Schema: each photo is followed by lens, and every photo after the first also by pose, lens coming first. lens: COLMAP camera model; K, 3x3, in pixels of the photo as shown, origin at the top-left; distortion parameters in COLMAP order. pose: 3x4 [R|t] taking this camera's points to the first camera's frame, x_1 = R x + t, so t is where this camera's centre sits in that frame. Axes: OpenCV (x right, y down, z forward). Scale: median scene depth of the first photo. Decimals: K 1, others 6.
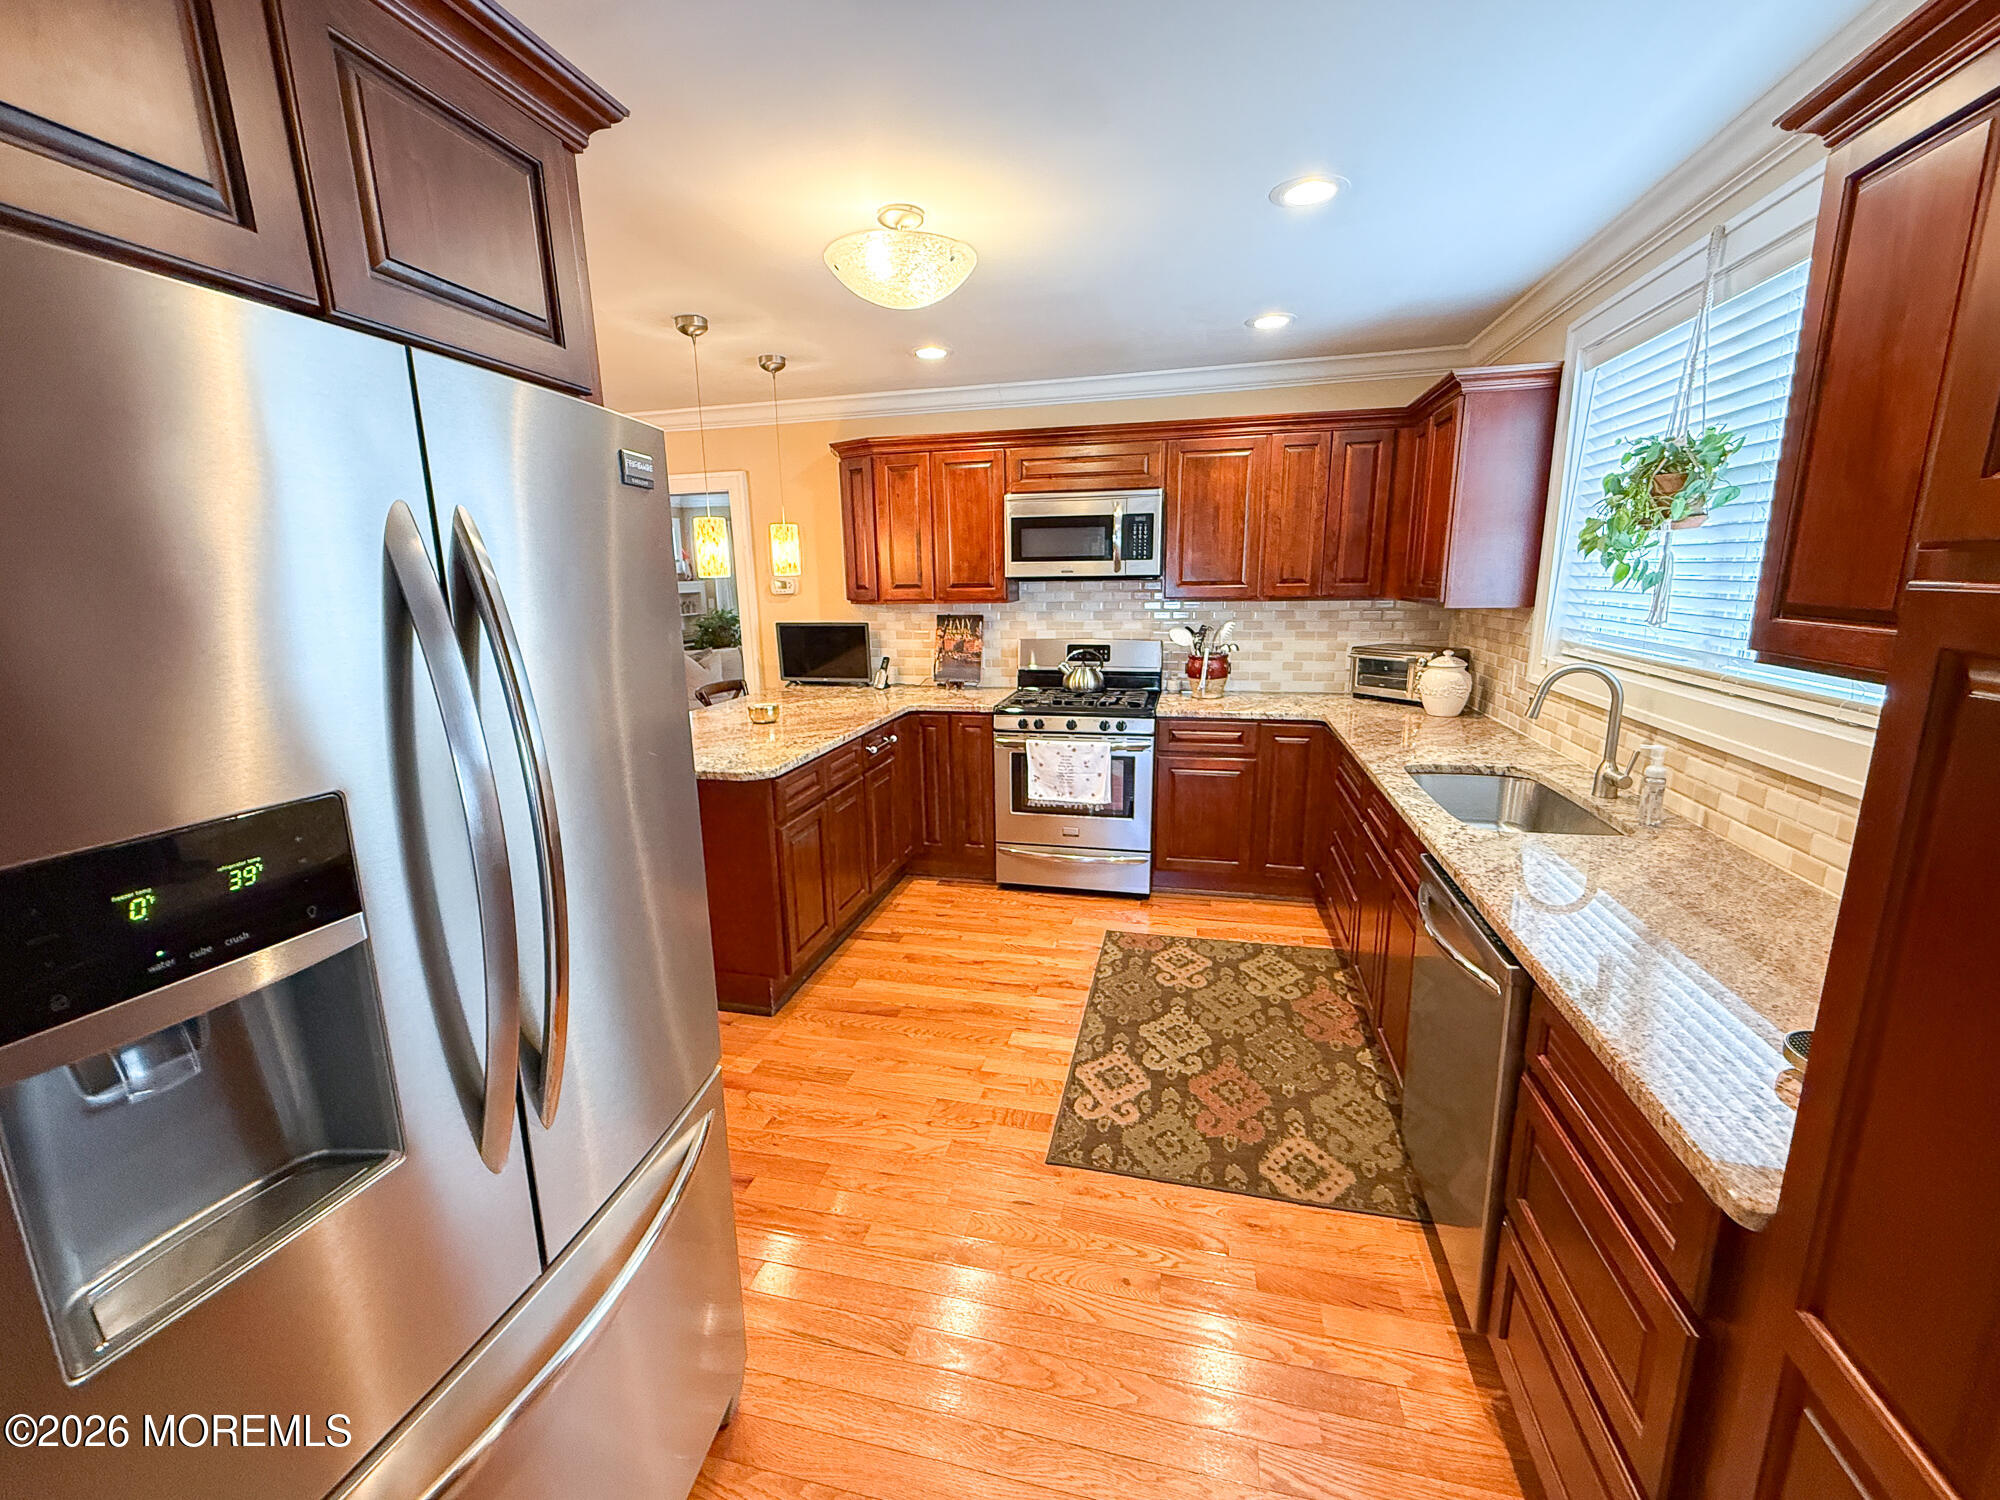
lens RADIAL K [[821.1, 0, 991.1], [0, 821.1, 751.6], [0, 0, 1]] dist [-0.001447, 0.000170]
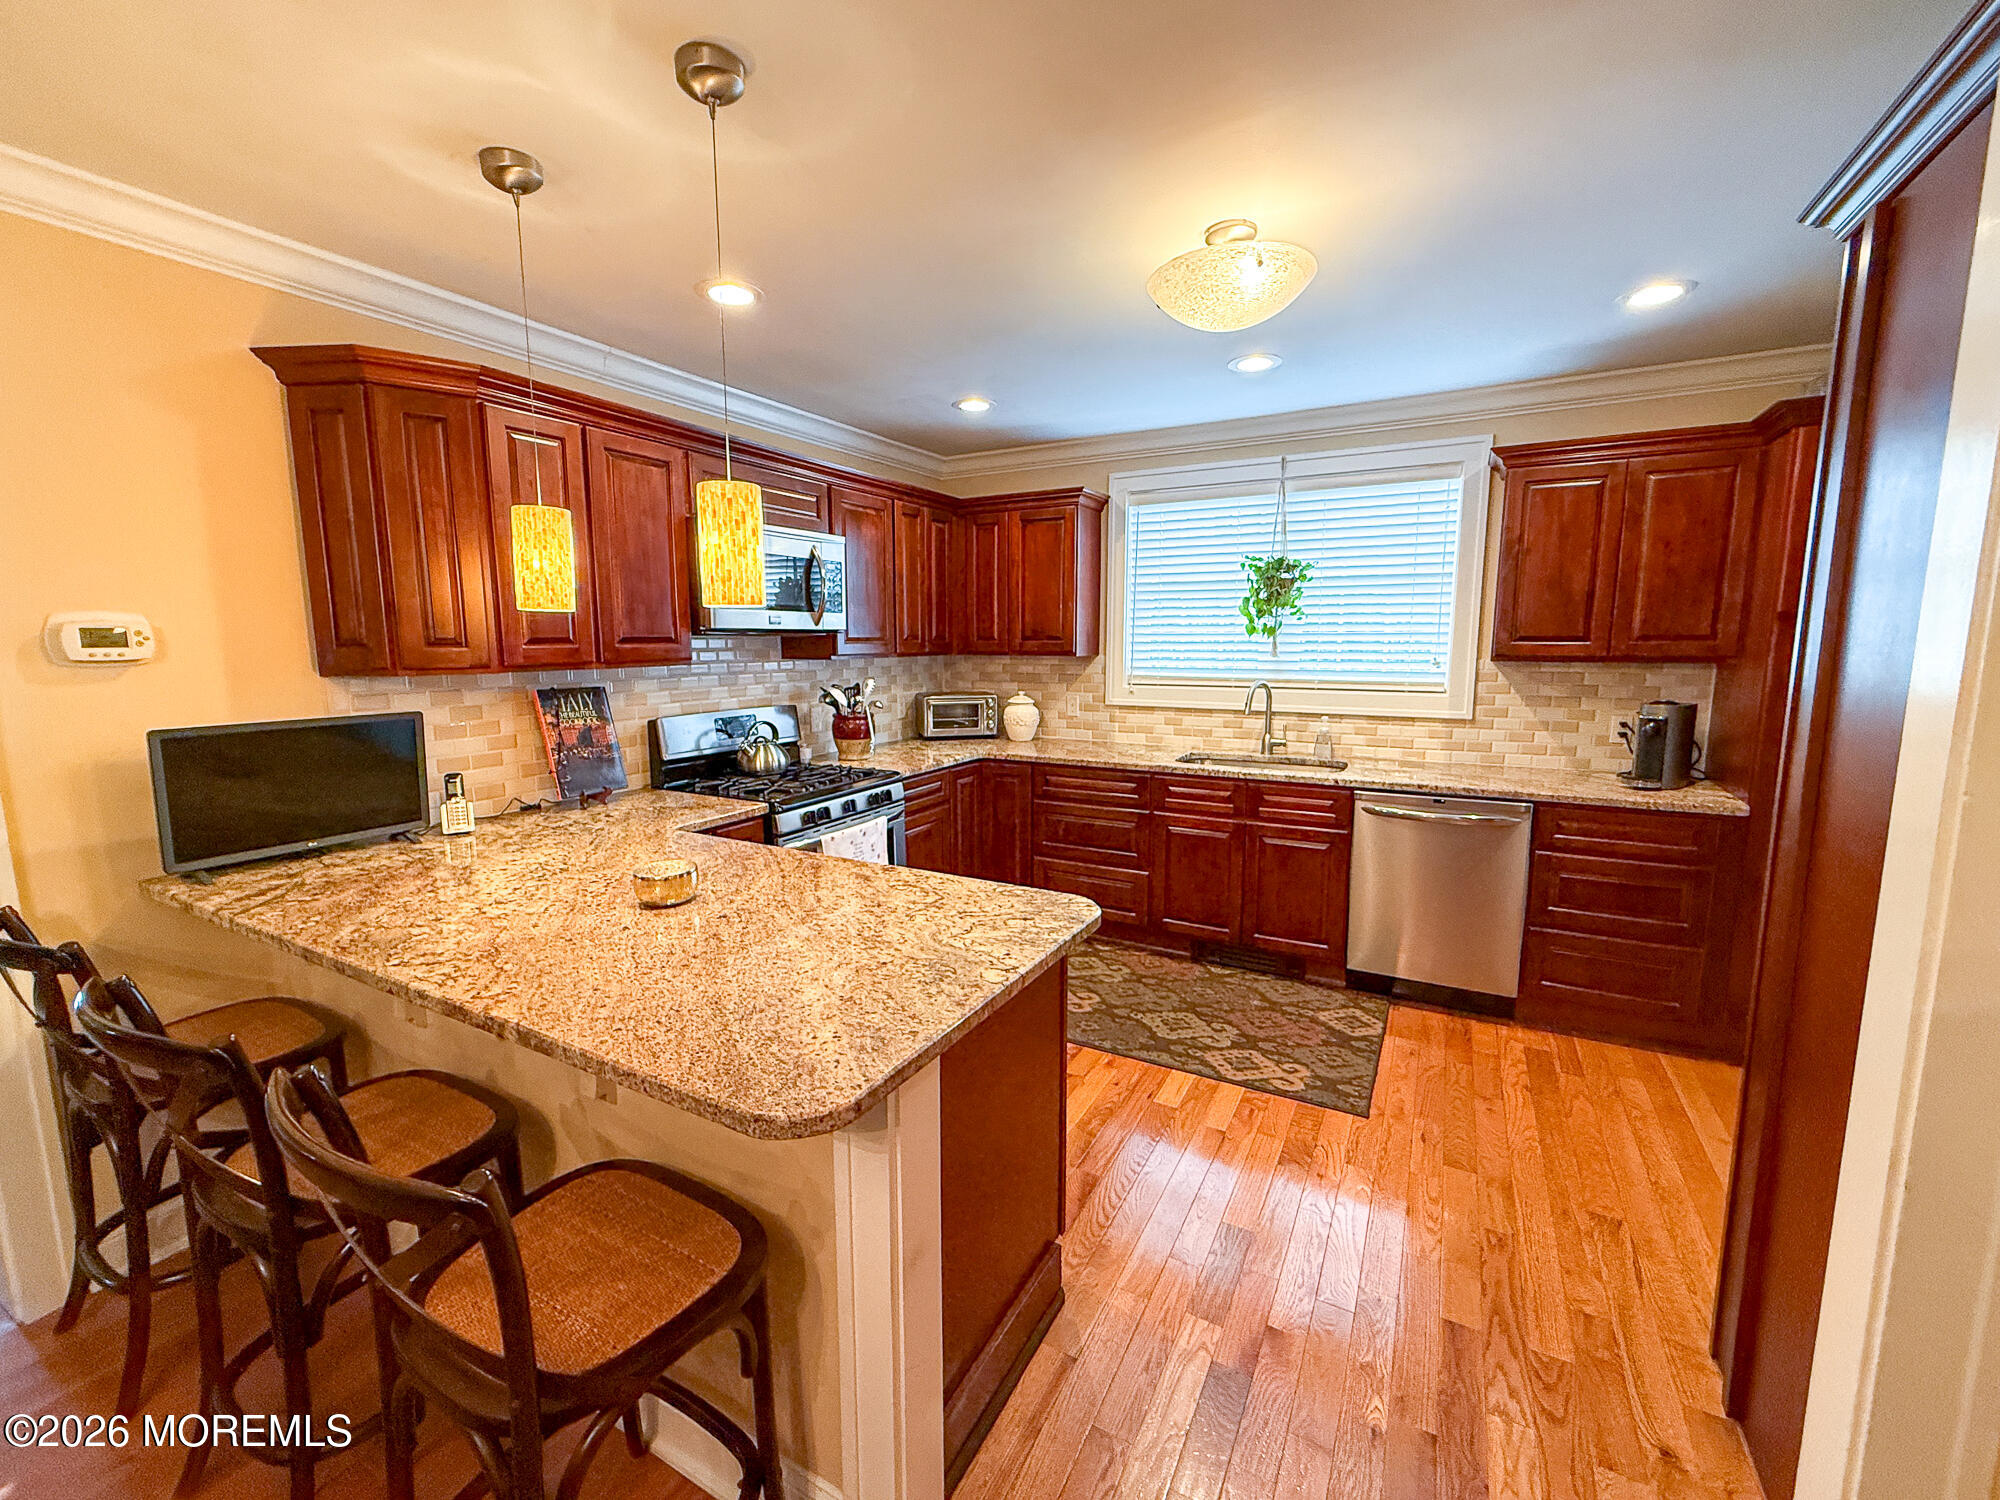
lens RADIAL K [[821.1, 0, 991.1], [0, 821.1, 751.6], [0, 0, 1]] dist [-0.001447, 0.000170]
pose [[0.264811, -0.116988, 0.957177, -0.869802], [0.206280, 0.976509, 0.062282, -0.145132], [-0.941978, 0.180954, 0.282723, 0.836507]]
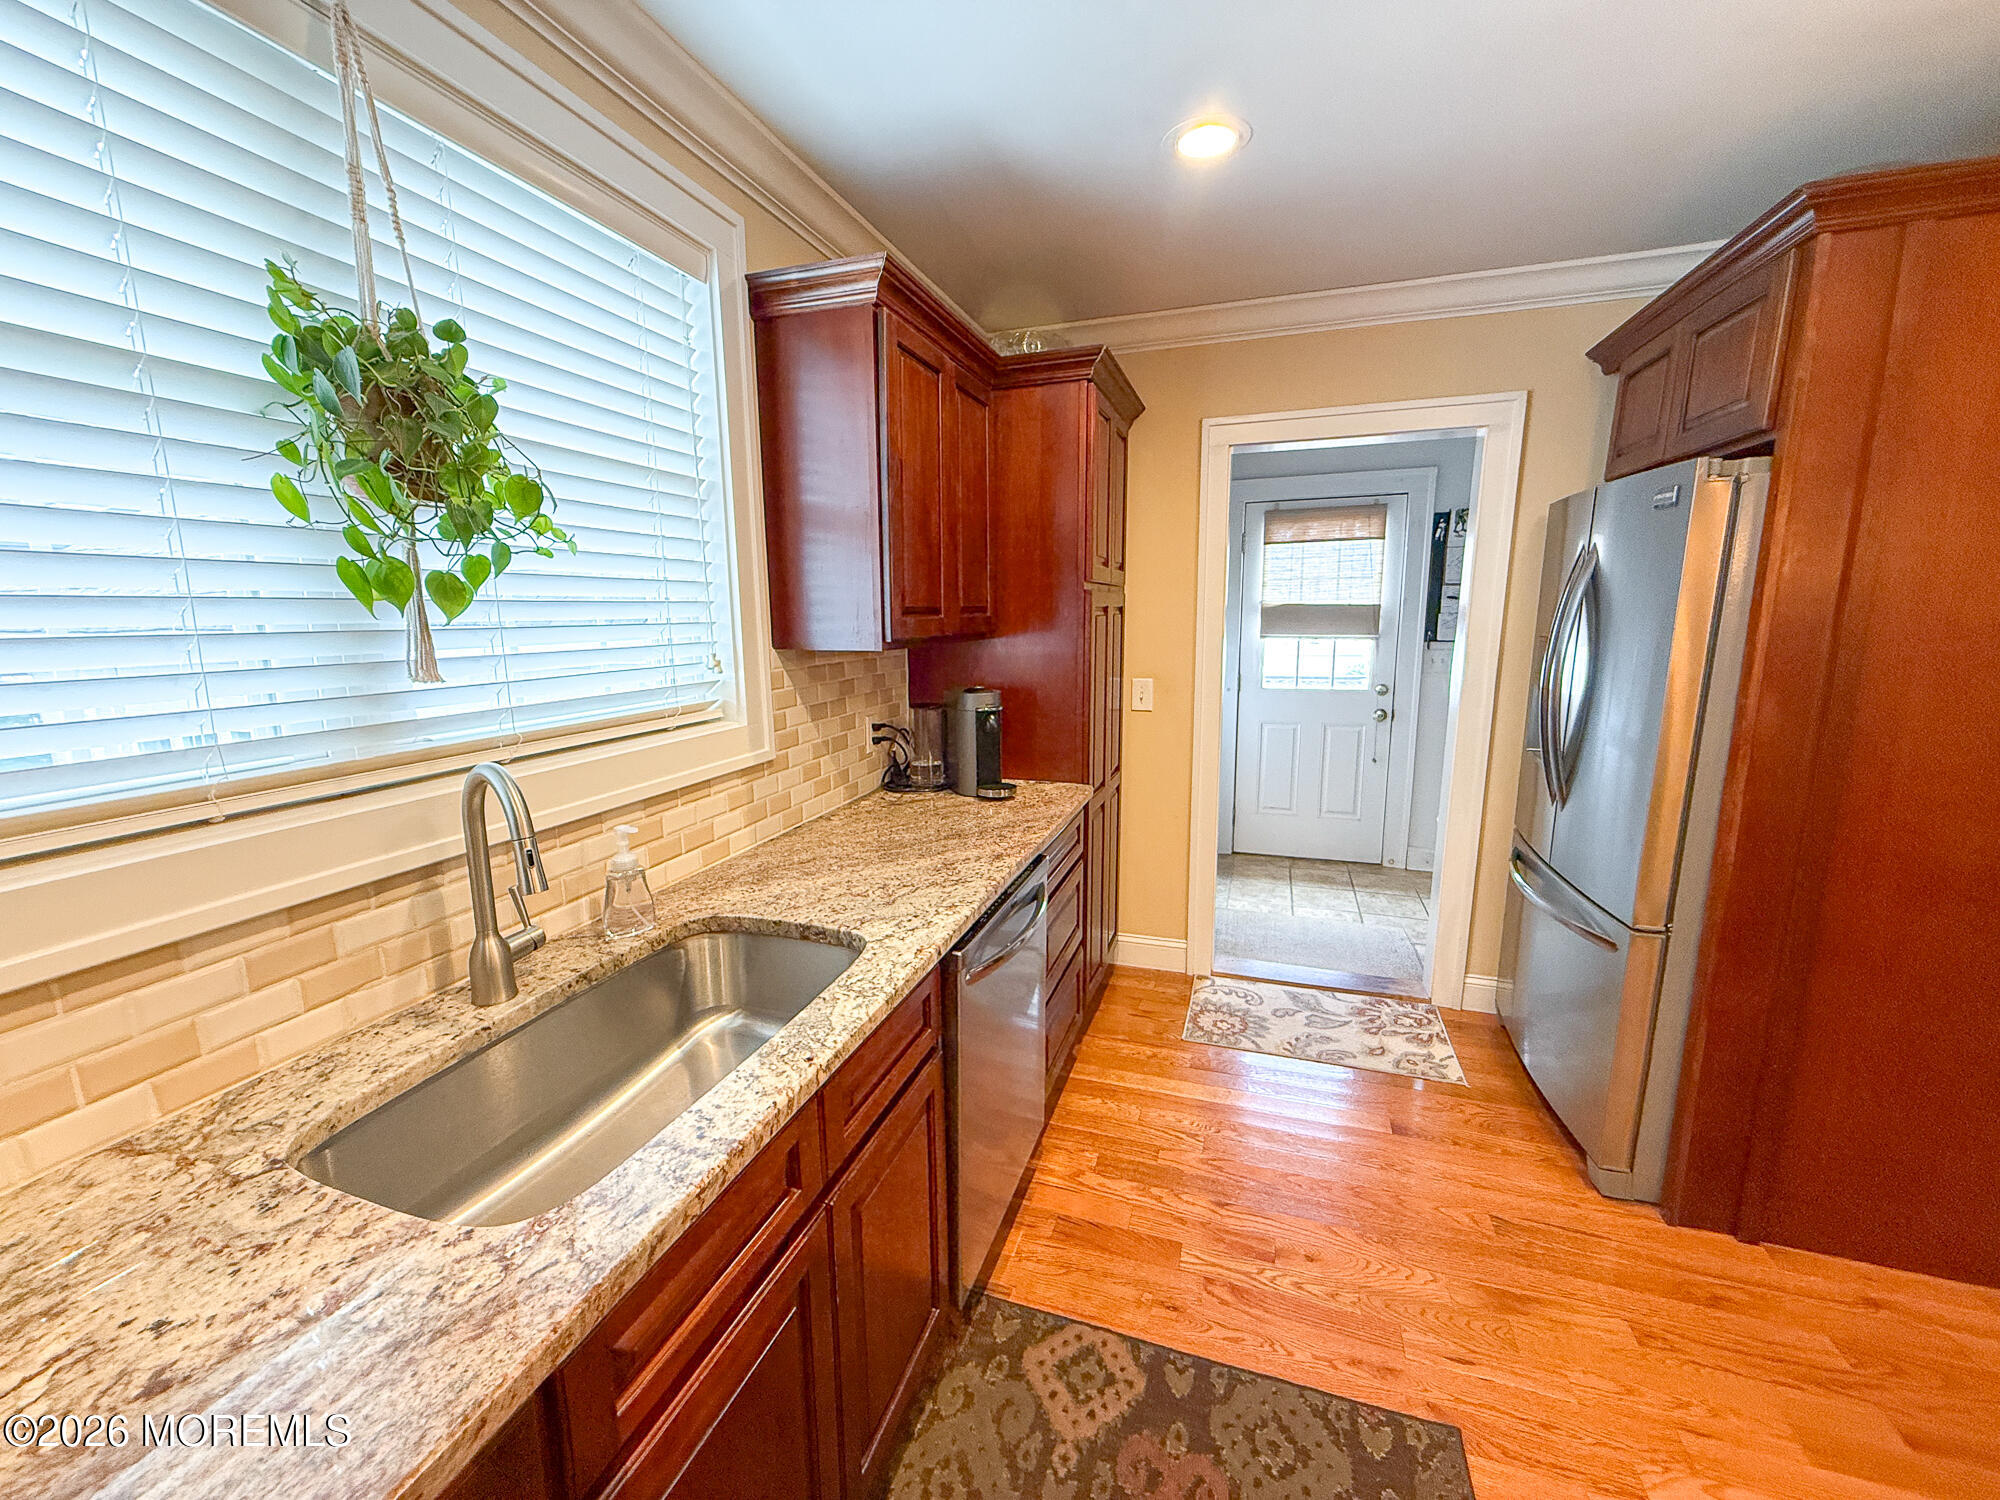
lens RADIAL K [[799.1, 0, 993.9], [0, 799.1, 751.8], [0, 0, 1]] dist [-0.001708, 0.000110]
pose [[-0.995576, 0.015887, 0.092609, 0.293193], [0.050094, 0.923596, 0.380079, -0.218264], [-0.079495, 0.383037, -0.920306, 1.099673]]
